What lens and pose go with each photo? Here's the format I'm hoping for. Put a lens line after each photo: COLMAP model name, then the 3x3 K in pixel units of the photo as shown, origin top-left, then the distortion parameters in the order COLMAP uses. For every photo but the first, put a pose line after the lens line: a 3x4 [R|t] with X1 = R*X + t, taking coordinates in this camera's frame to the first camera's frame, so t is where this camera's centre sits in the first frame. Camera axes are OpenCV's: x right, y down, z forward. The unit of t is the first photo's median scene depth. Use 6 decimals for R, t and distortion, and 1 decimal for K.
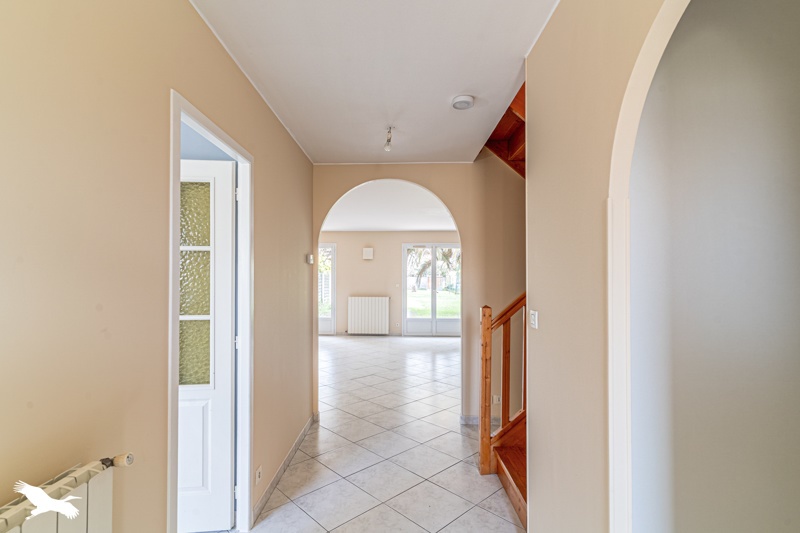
lens RADIAL K [[390.7, 0, 397.2], [0, 390.7, 268.9], [0, 0, 1]] dist [0.002276, -0.000471]
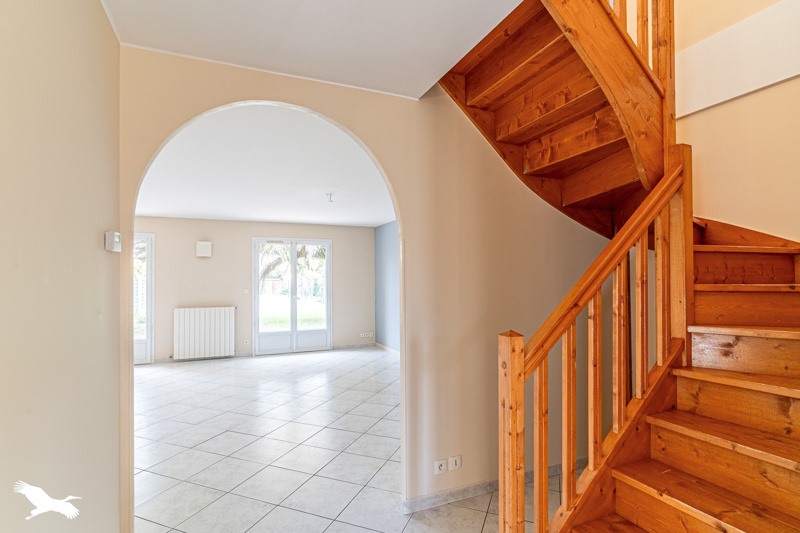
lens RADIAL K [[390.7, 0, 392.5], [0, 390.7, 270.7], [0, 0, 1]] dist [0.002276, -0.000471]
pose [[0.917875, -0.002942, 0.396859, -0.041055], [0.003522, 0.999994, -0.000733, 0.003353], [-0.396854, 0.002071, 0.917879, 0.177894]]
